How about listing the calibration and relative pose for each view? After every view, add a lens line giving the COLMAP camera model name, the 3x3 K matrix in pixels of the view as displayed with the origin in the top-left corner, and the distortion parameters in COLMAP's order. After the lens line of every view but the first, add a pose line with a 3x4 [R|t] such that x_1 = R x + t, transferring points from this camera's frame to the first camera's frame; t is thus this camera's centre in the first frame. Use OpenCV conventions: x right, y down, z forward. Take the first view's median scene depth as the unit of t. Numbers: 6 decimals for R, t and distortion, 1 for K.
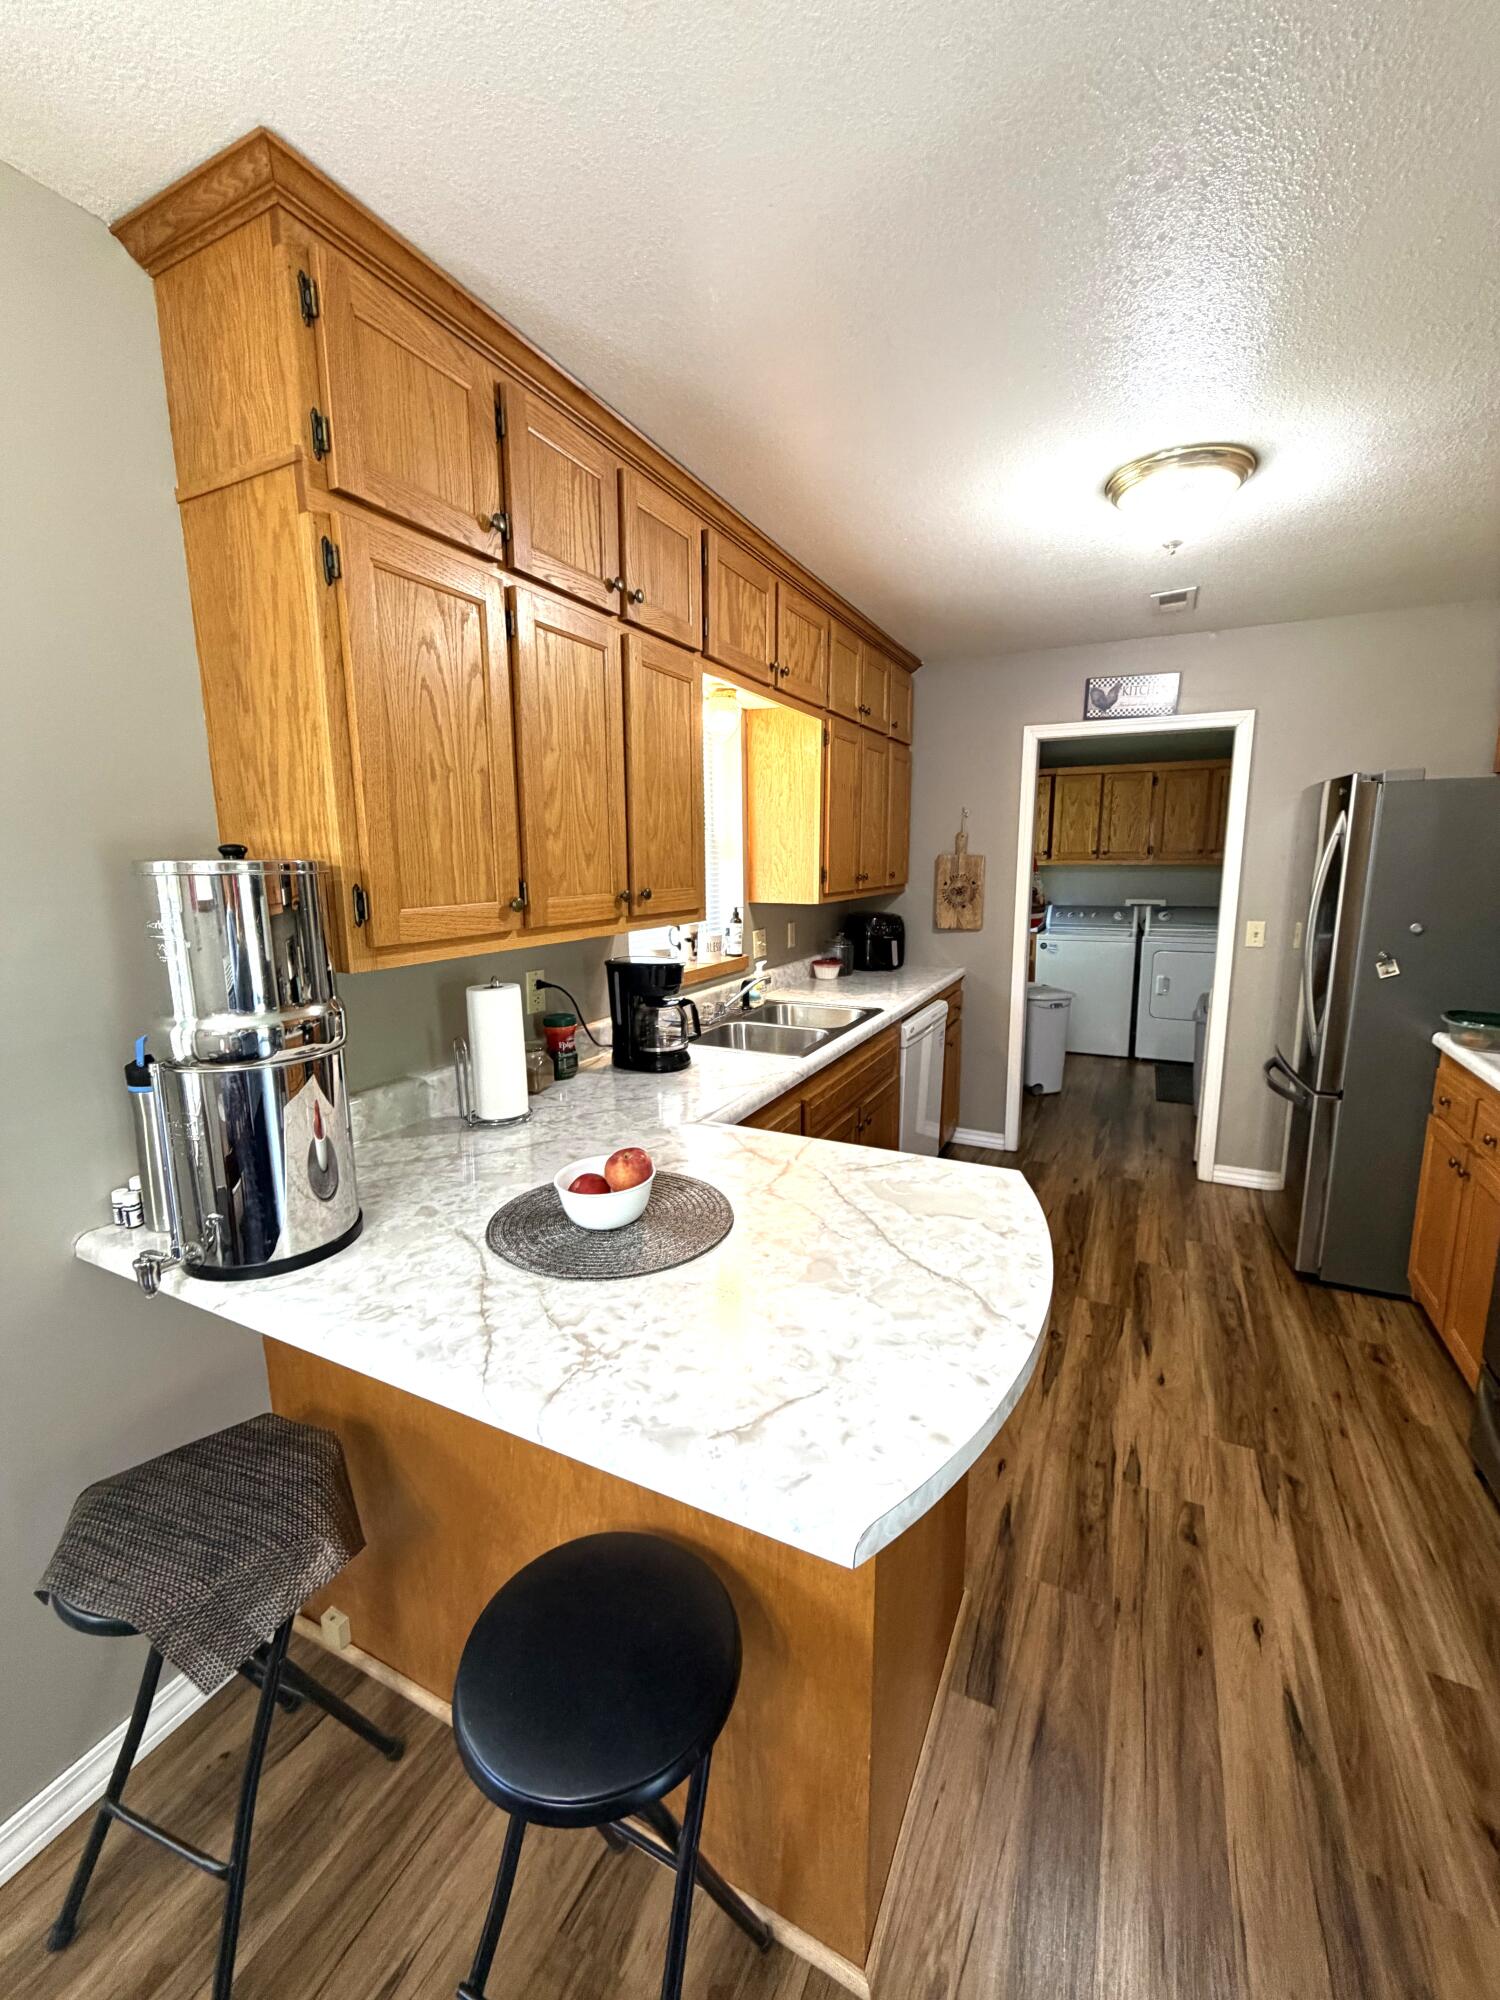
lens RADIAL K [[797.8, 0, 749.4], [0, 797.8, 994.1], [0, 0, 1]] dist [-0.002465, 0.001176]
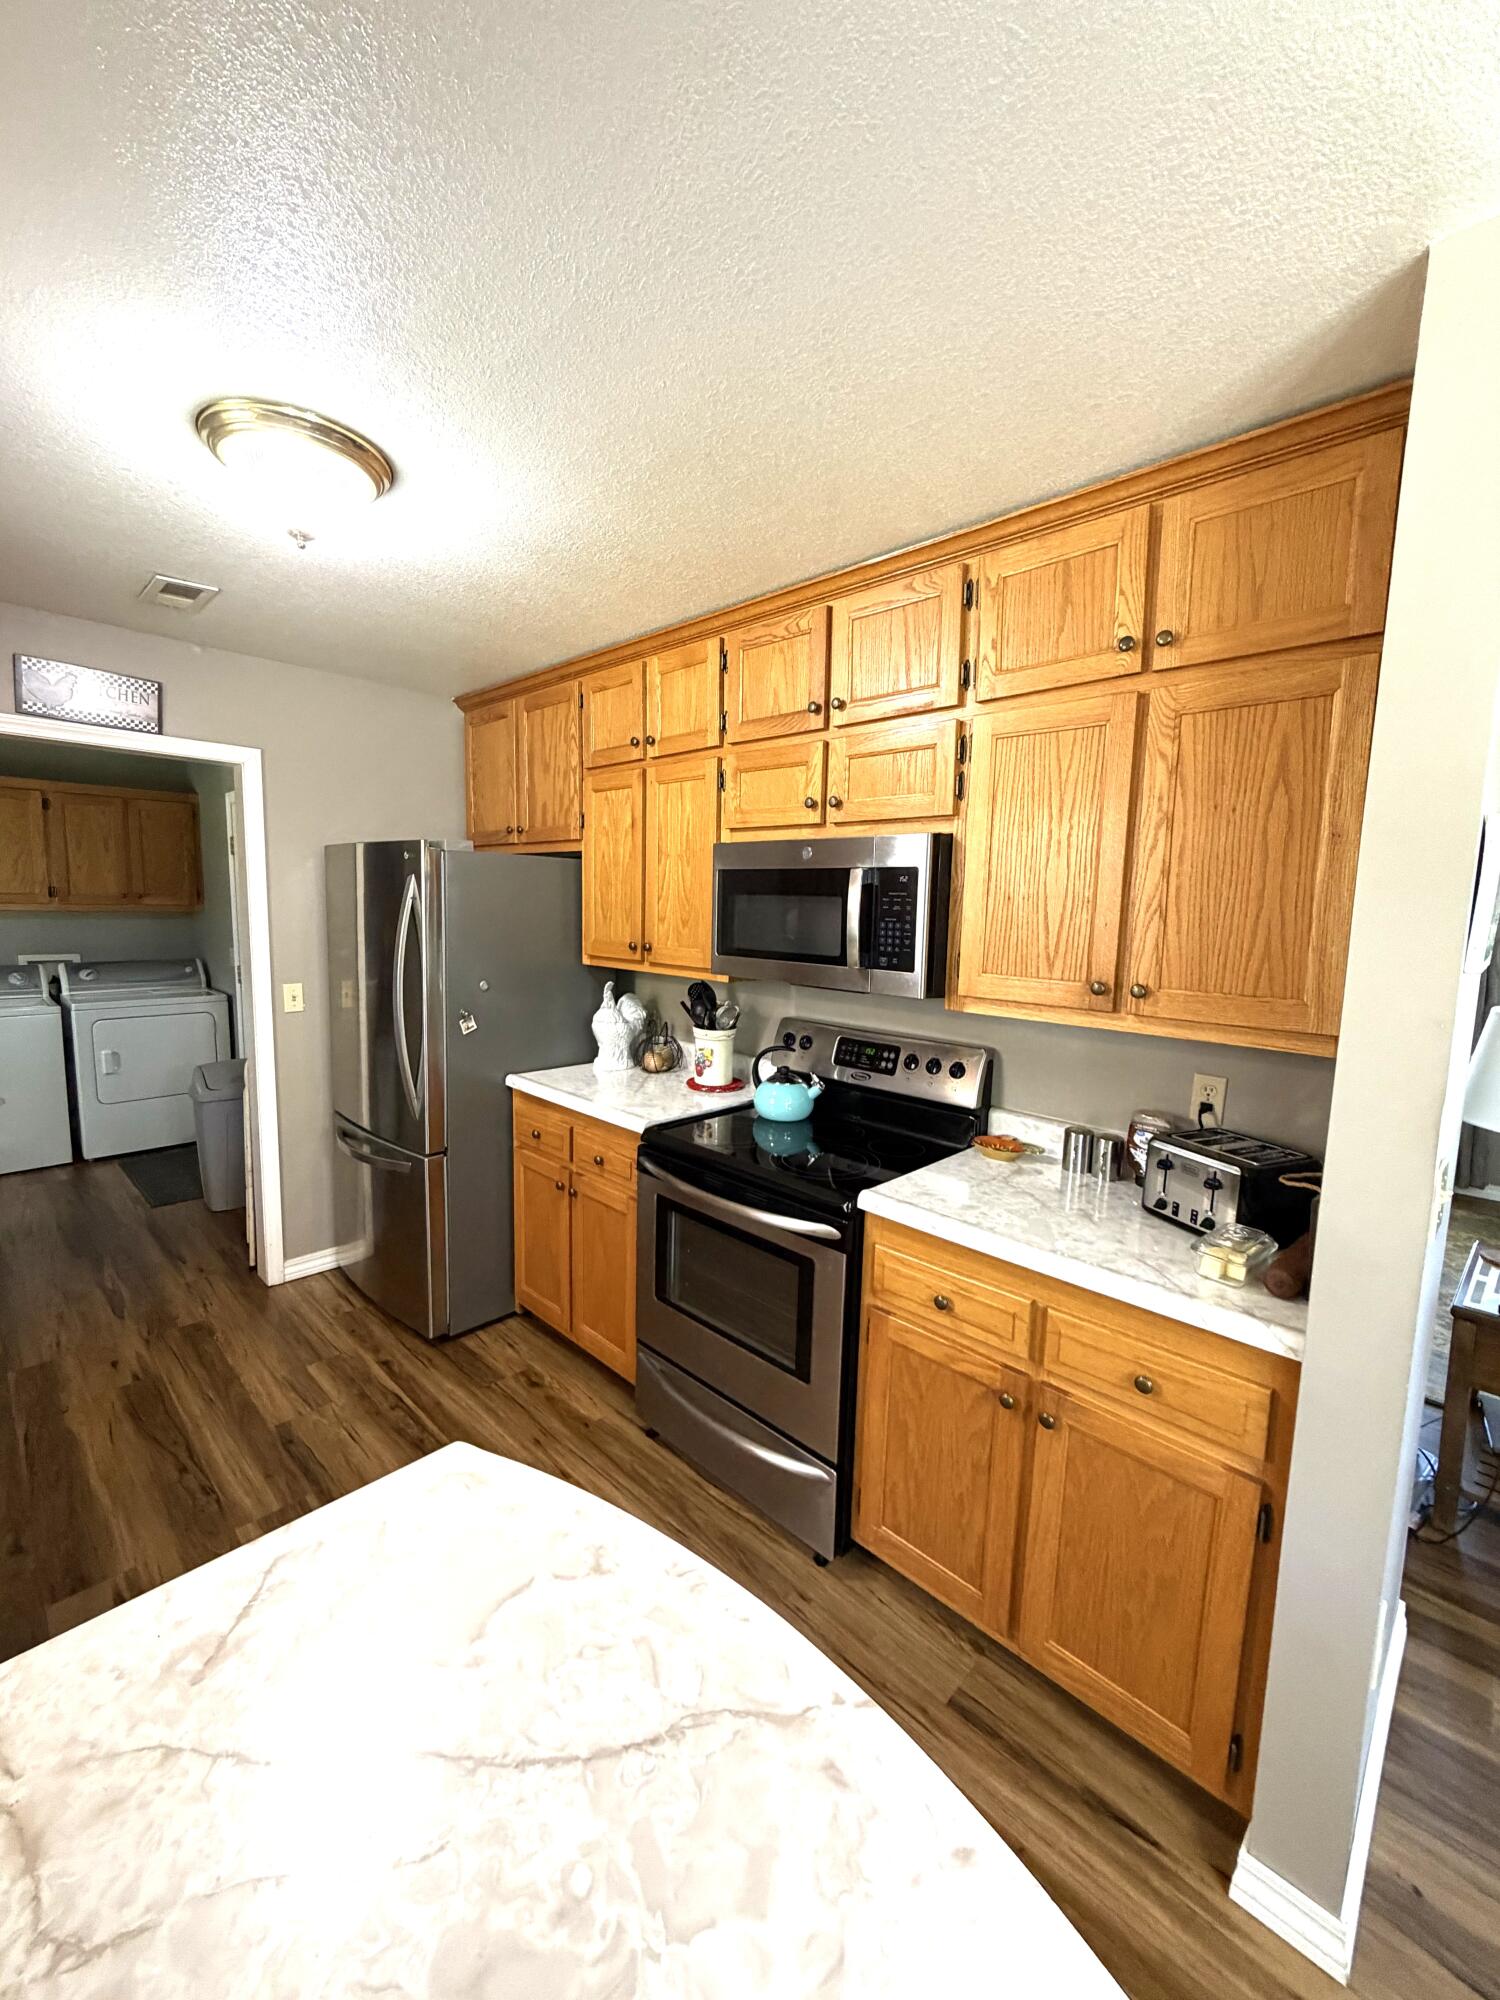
lens RADIAL K [[797.8, 0, 753.3], [0, 797.8, 992.5], [0, 0, 1]] dist [-0.002465, 0.001176]
pose [[0.294374, -0.092392, 0.951214, -0.075876], [0.134171, 0.989454, 0.054584, -0.062715], [-0.946225, 0.111557, 0.303666, 0.238213]]
